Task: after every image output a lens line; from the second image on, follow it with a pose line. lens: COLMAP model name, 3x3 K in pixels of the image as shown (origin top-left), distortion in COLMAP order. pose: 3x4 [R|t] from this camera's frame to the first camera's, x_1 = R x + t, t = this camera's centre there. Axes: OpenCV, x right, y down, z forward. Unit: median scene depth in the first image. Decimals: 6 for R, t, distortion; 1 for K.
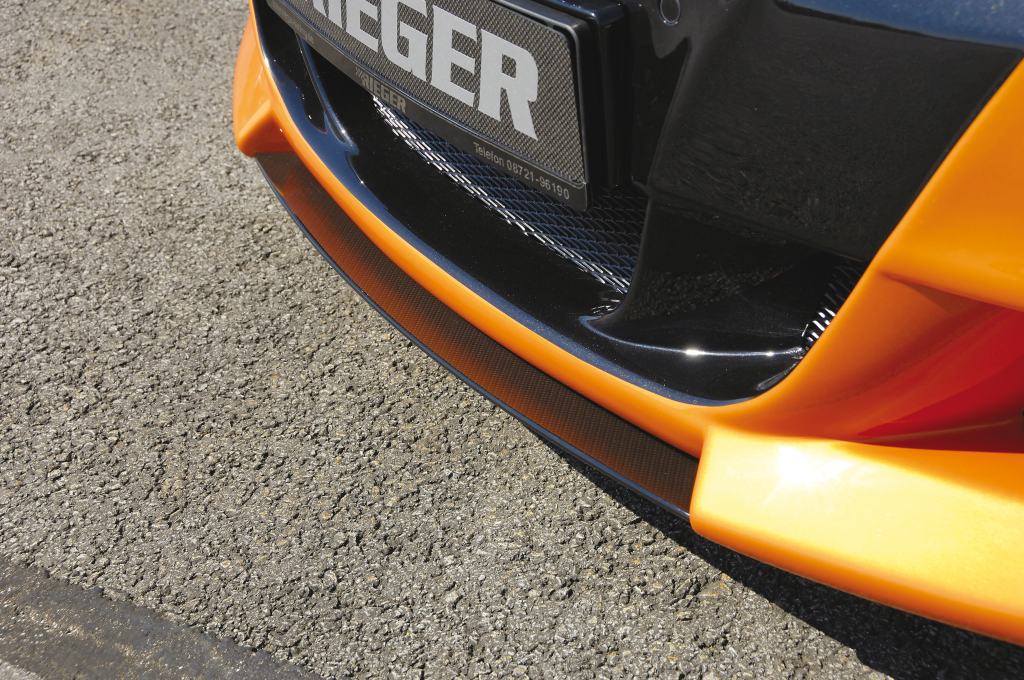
lens RADIAL K [[1708.4, 0, 512.0], [0, 1708.4, 340.0], [0, 0, 1]] dist [0.241525, -0.000188]
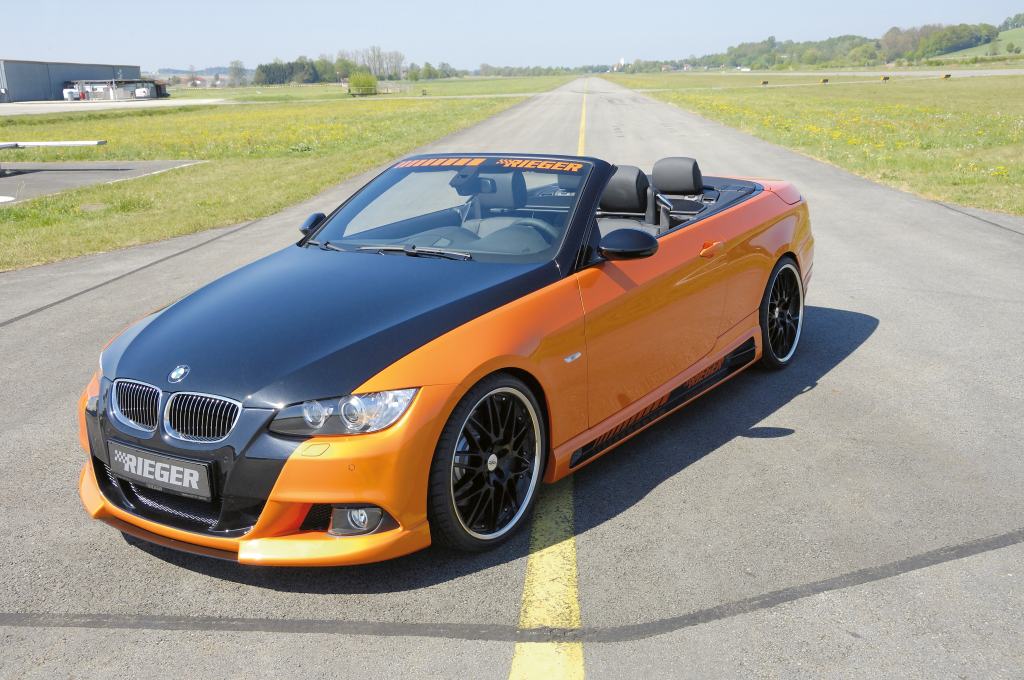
lens RADIAL K [[1099.0, 0, 512.0], [0, 1099.0, 340.0], [0, 0, 1]] dist [-0.049476, 0.288456]
pose [[0.903100, -0.038659, 0.427687, -0.444049], [0.180781, 0.937613, -0.296984, 0.512975], [-0.389524, 0.345524, 0.853747, -1.933690]]
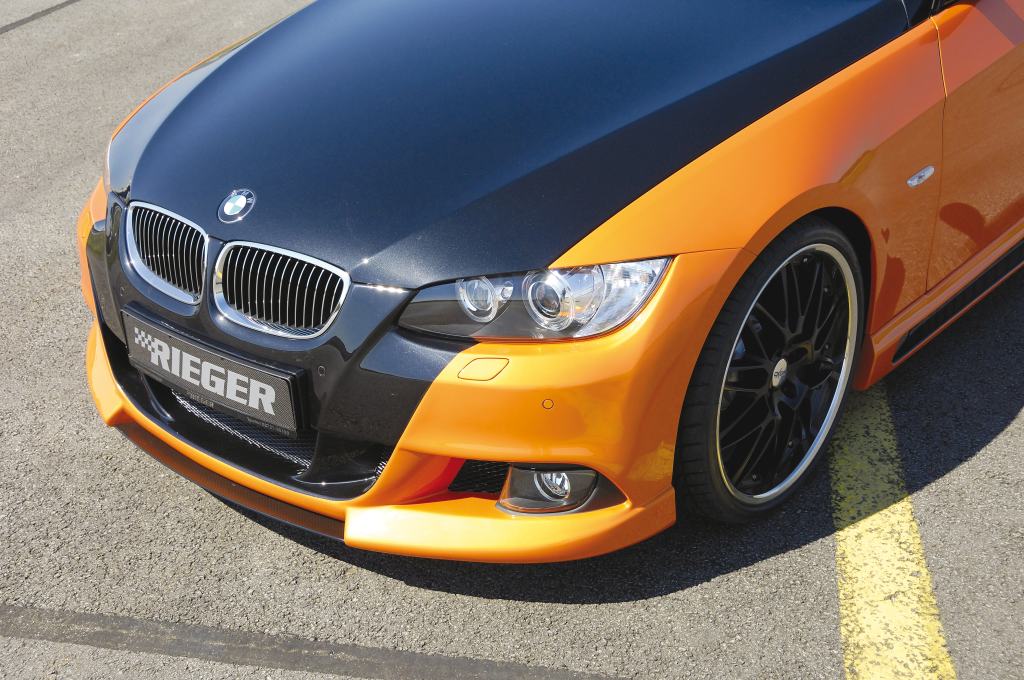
lens RADIAL K [[1320.2, 0, 512.0], [0, 1320.2, 340.0], [0, 0, 1]] dist [0.029813, 0.447460]
pose [[0.942746, -0.093714, 0.320076, -0.267805], [0.128988, 0.987481, -0.090796, 0.008119], [-0.307560, 0.126883, 0.943031, -1.053256]]
